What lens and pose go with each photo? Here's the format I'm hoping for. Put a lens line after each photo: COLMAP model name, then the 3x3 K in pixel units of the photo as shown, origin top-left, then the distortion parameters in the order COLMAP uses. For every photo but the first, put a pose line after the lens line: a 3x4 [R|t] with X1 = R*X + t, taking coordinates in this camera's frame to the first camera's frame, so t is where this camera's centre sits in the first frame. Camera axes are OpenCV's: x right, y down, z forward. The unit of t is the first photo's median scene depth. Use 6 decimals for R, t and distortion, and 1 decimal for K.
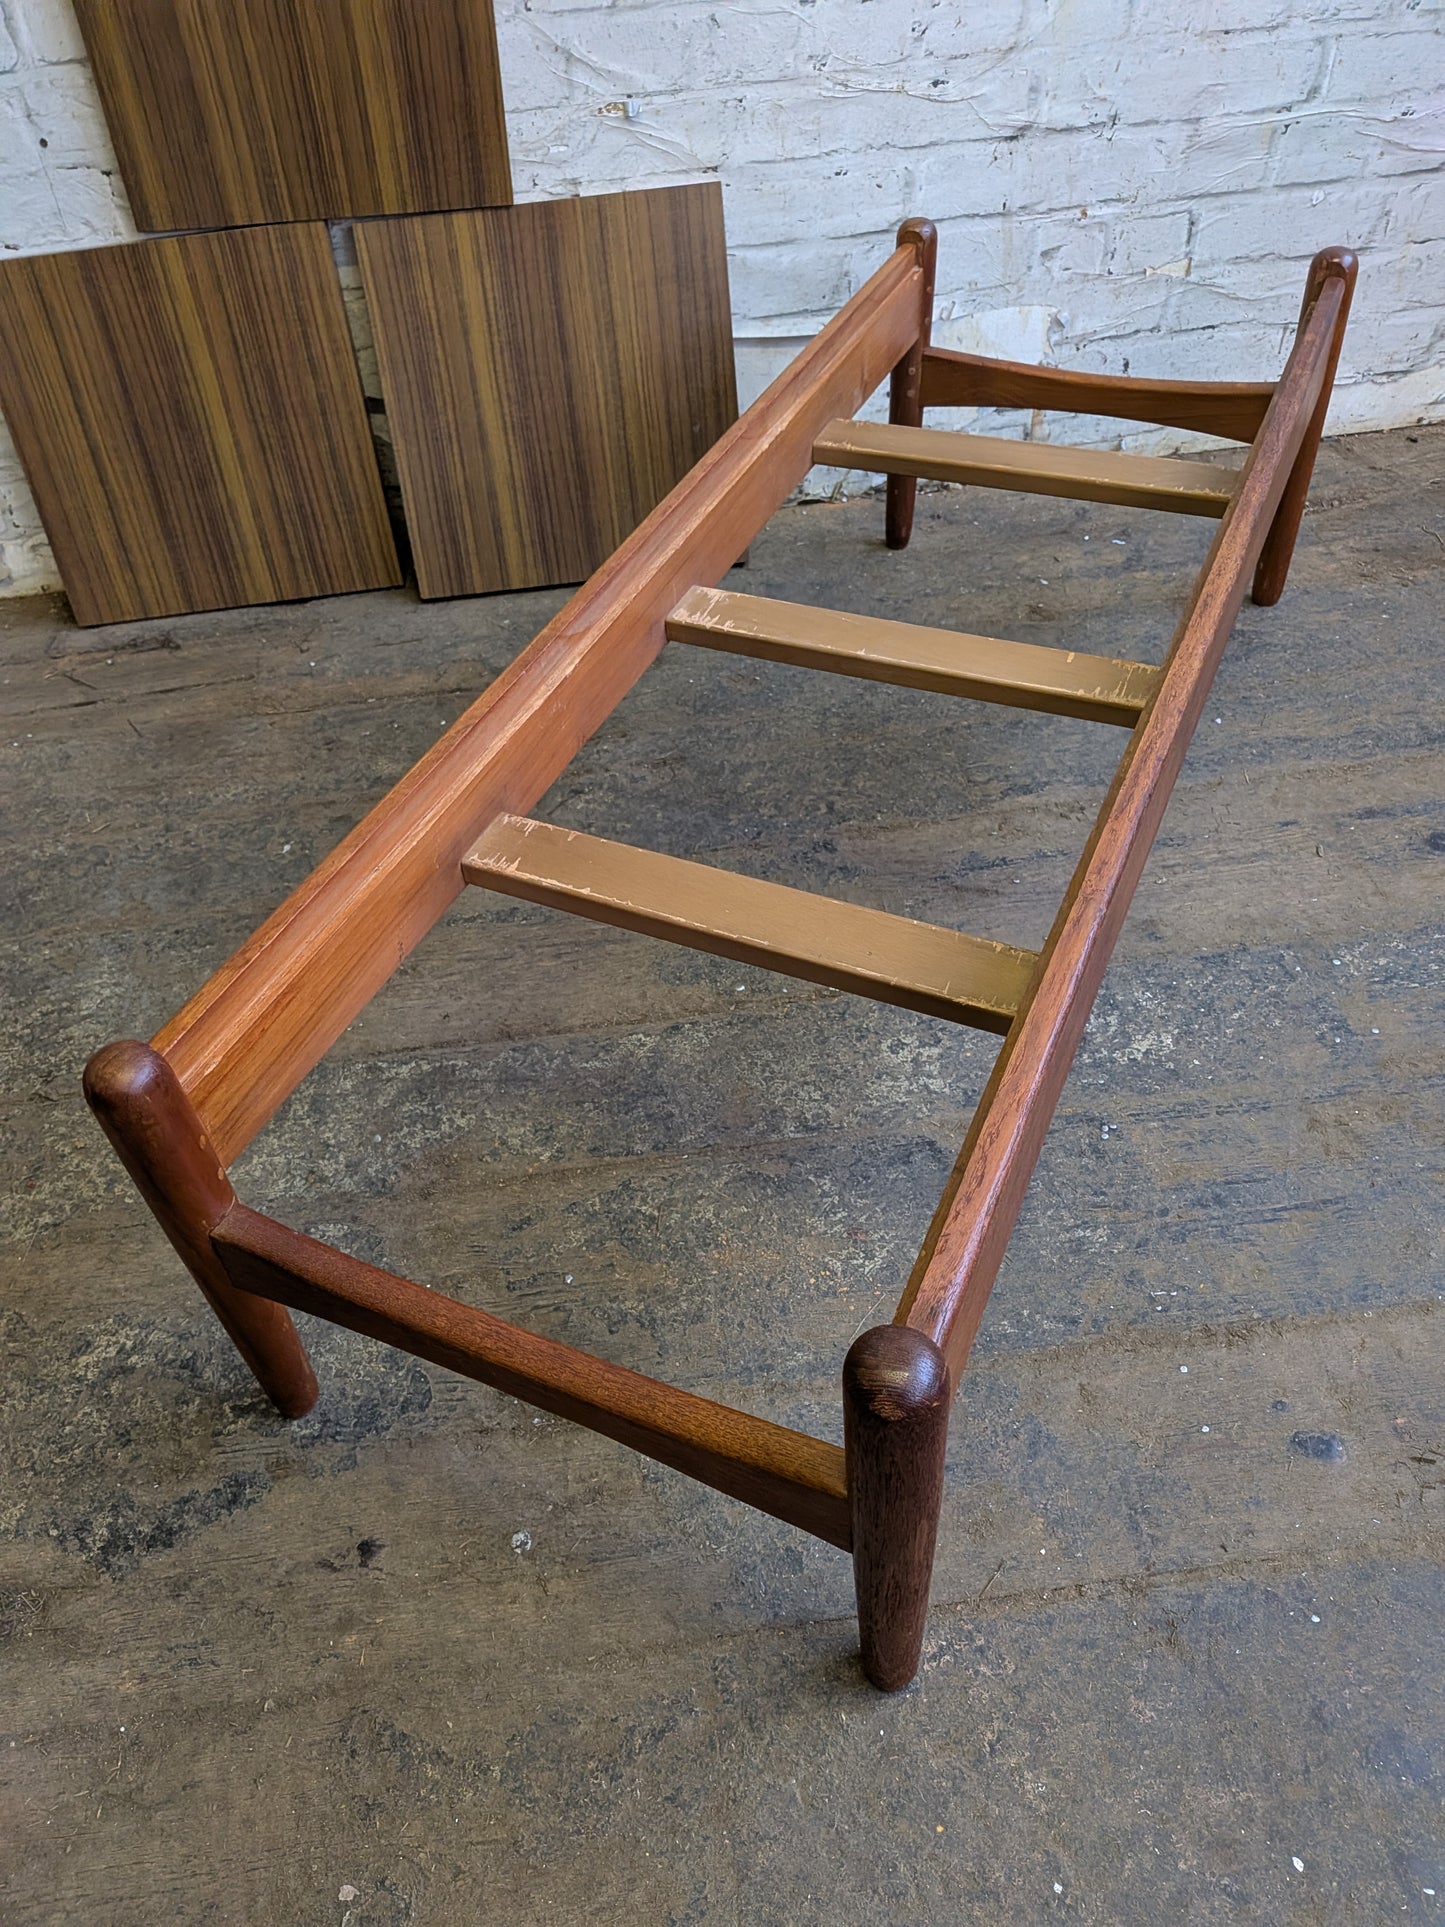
lens RADIAL K [[1402.8, 0, 677.6], [0, 1402.8, 978.0], [0, 0, 1]] dist [-0.011741, -0.000003]
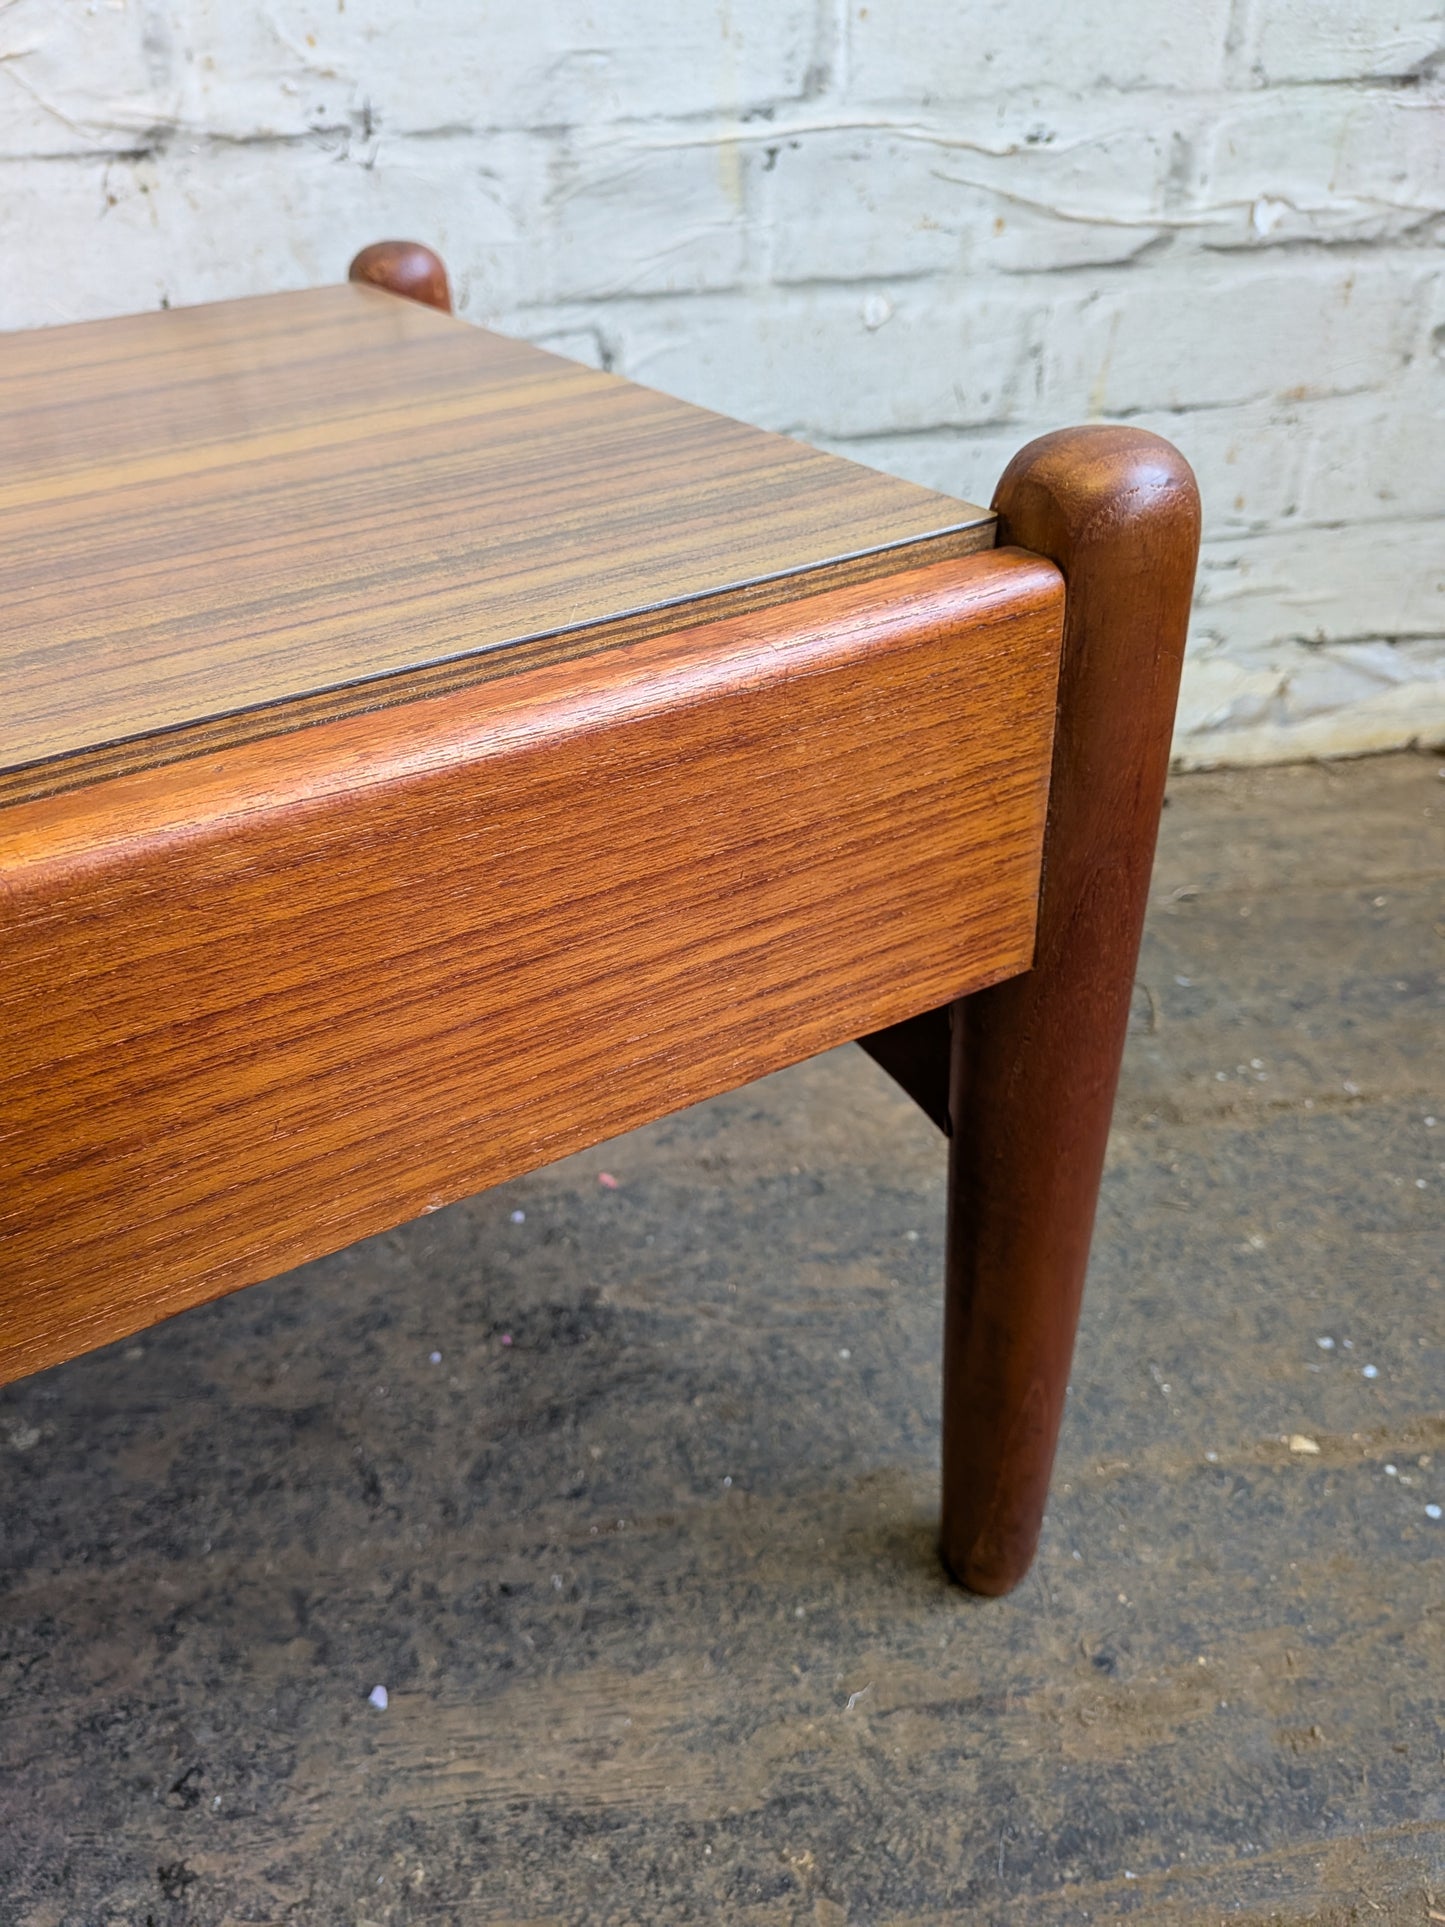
lens RADIAL K [[1434.5, 0, 674.5], [0, 1434.5, 963.8], [0, 0, 1]] dist [-0.027596, 0.002390]
pose [[0.999654, 0.026093, 0.003263, 0.450036], [-0.024976, 0.980948, -0.192657, -0.288229], [-0.008228, 0.192509, 0.981261, 0.654925]]
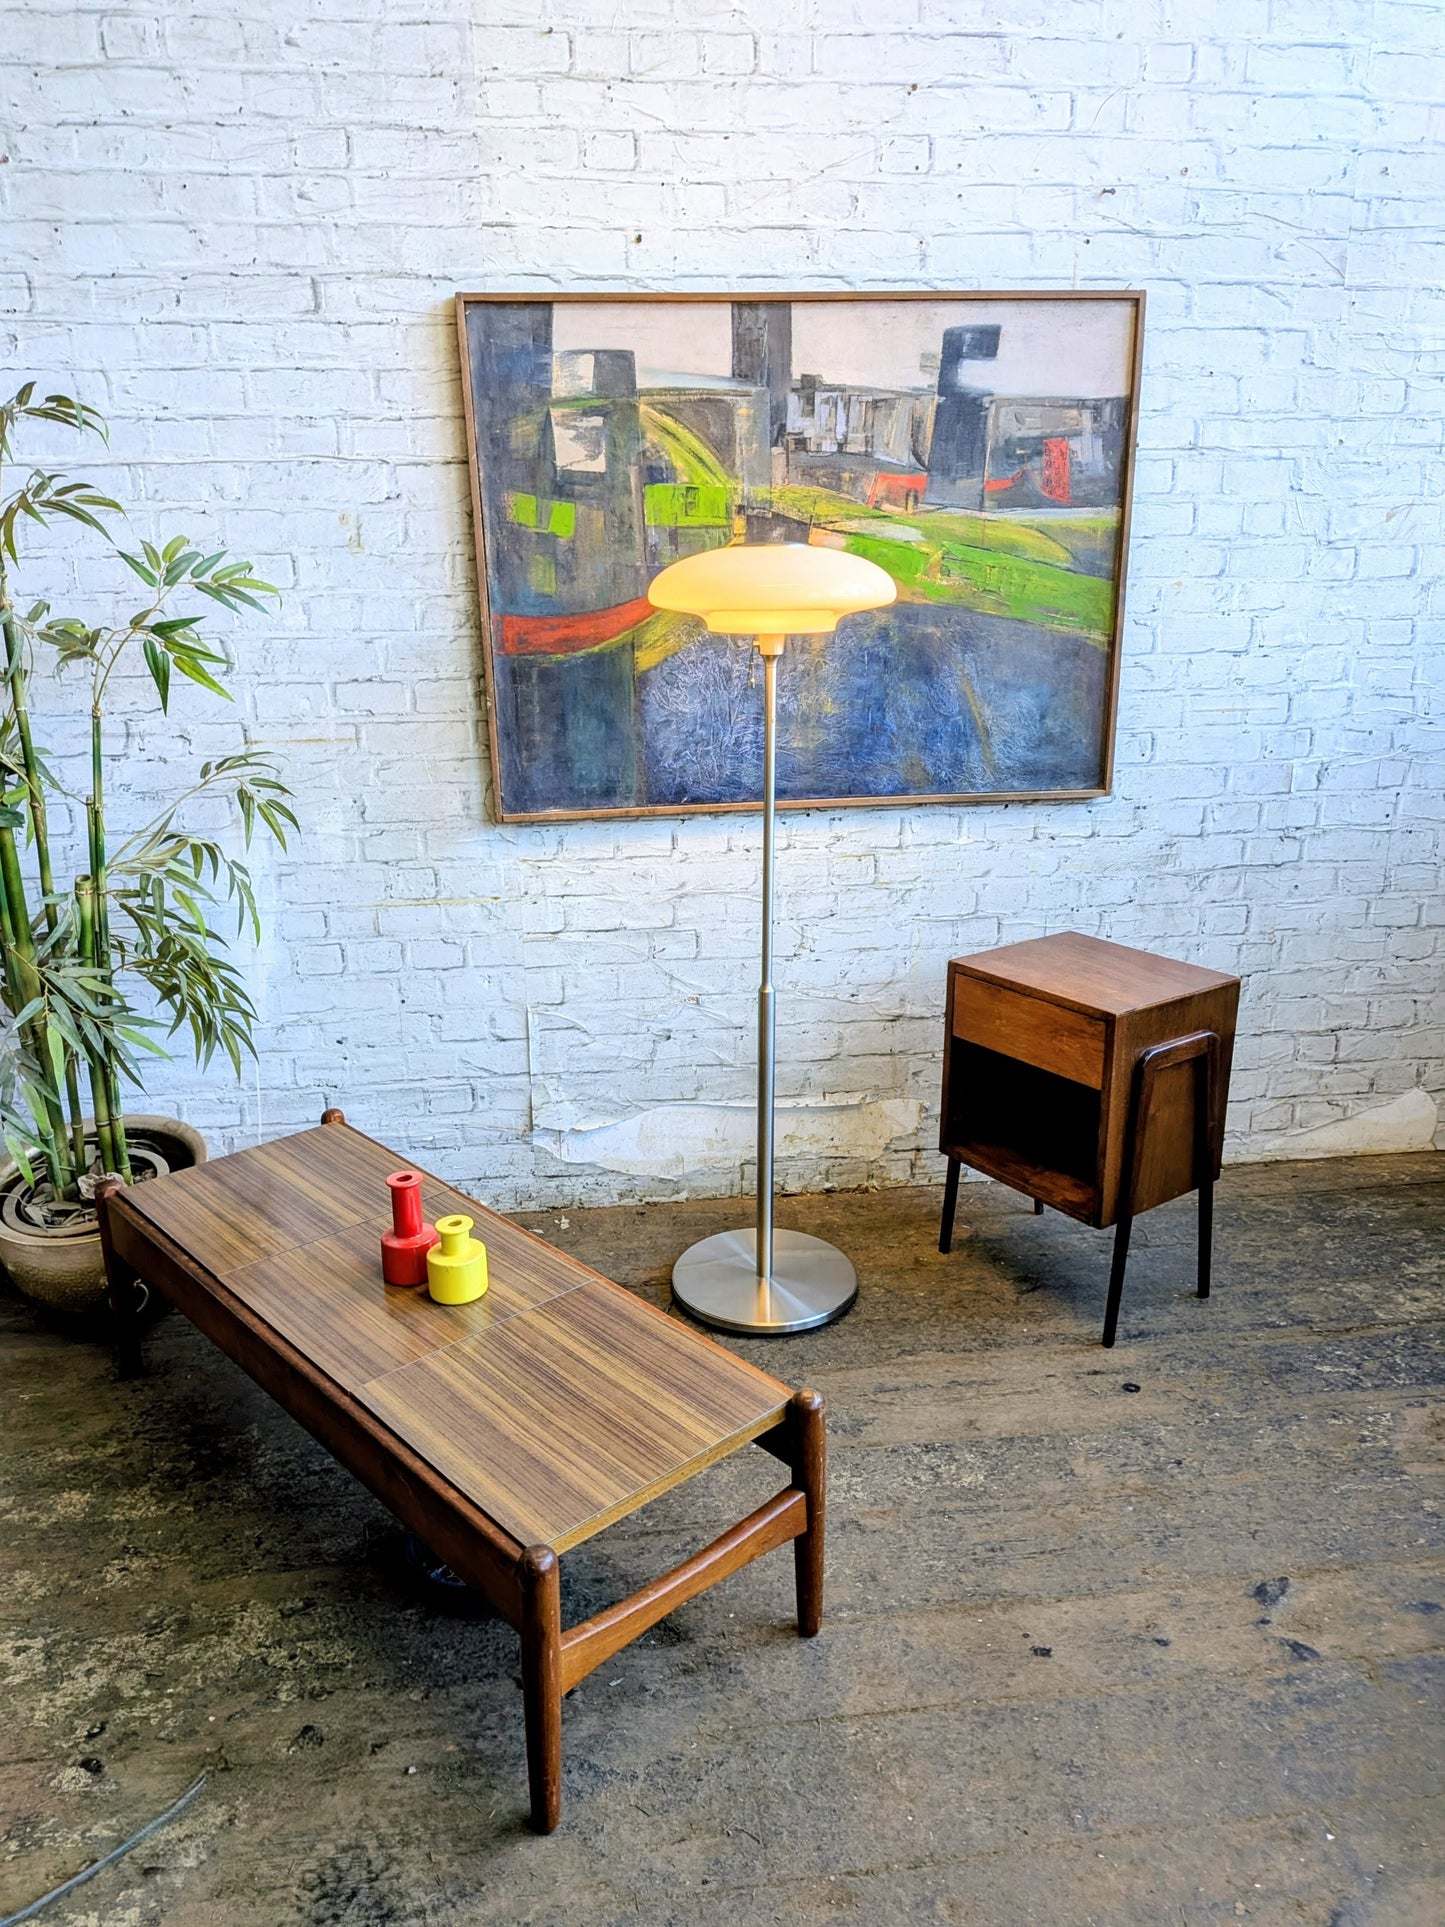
lens RADIAL K [[1373.8, 0, 707.5], [0, 1373.8, 960.6], [0, 0, 1]] dist [0.113745, -0.207610]
pose [[0.998188, 0.051946, 0.030360, -0.088940], [-0.031008, 0.876555, -0.480301, 0.279813], [-0.051562, 0.478490, 0.876578, -0.774350]]
